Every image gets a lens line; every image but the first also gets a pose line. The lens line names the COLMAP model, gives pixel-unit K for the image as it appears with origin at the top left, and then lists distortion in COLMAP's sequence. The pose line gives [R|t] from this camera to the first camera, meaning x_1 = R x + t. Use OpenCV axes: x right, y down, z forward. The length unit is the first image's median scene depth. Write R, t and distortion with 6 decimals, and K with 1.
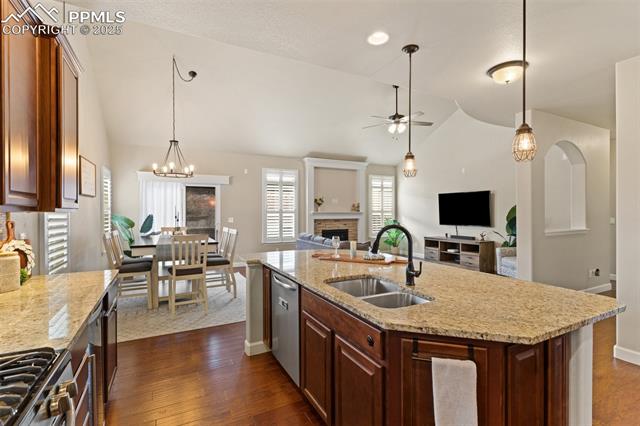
lens RADIAL K [[305.2, 0, 322.1], [0, 305.2, 208.7], [0, 0, 1]] dist [-0.003565, -0.000170]
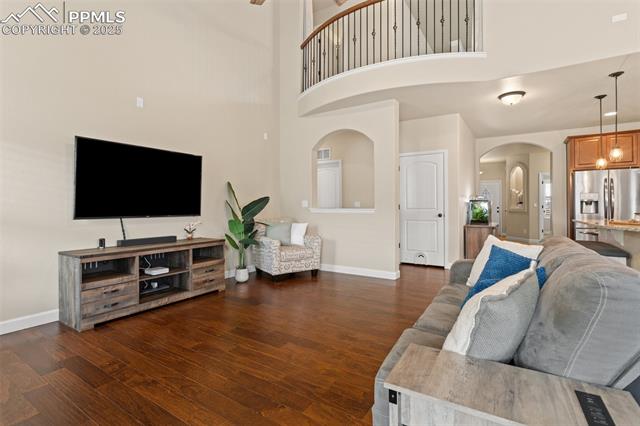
lens RADIAL K [[309.3, 0, 322.2], [0, 309.3, 203.3], [0, 0, 1]] dist [0.002889, 0.000293]
pose [[-0.497598, 0.008932, 0.867362, -0.097278], [-0.008281, 0.999852, -0.015047, 0.036894], [-0.867368, -0.014670, -0.497451, 0.941431]]
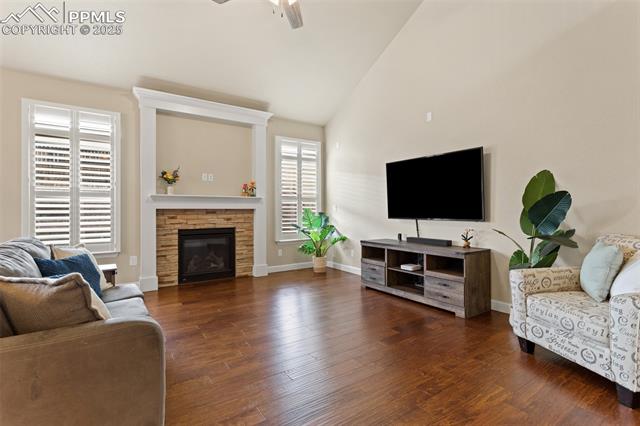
lens RADIAL K [[305.2, 0, 322.1], [0, 305.2, 208.7], [0, 0, 1]] dist [-0.003565, -0.000170]
pose [[0.993509, 0.000162, 0.113754, 0.203045], [-0.000577, 0.999993, 0.003612, 0.033219], [-0.113753, -0.003654, 0.993502, 0.462071]]
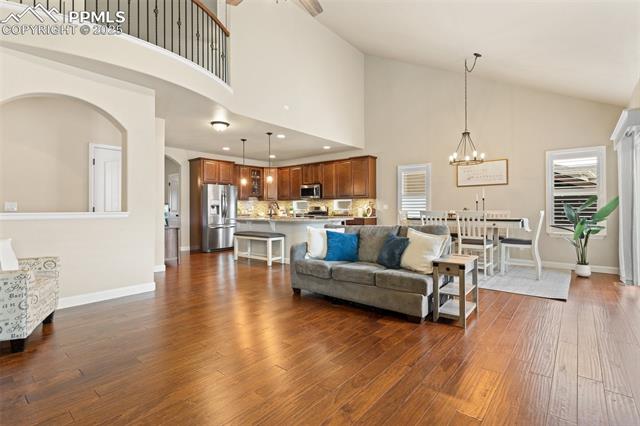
lens RADIAL K [[305.2, 0, 322.1], [0, 305.2, 208.7], [0, 0, 1]] dist [-0.003565, -0.000170]
pose [[-0.920648, 0.000472, -0.390392, 0.283164], [0.004709, 0.999940, -0.009895, 0.038336], [0.390364, -0.010948, -0.920595, 1.126120]]
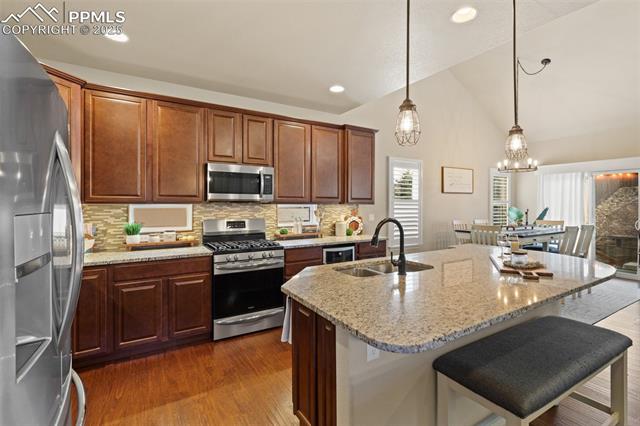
lens RADIAL K [[305.2, 0, 322.1], [0, 305.2, 208.7], [0, 0, 1]] dist [-0.003565, -0.000170]
pose [[0.072854, 0.016275, -0.997210, 0.324298], [0.007315, 0.999831, 0.016852, -0.005982], [0.997316, -0.008522, 0.072722, 0.139190]]
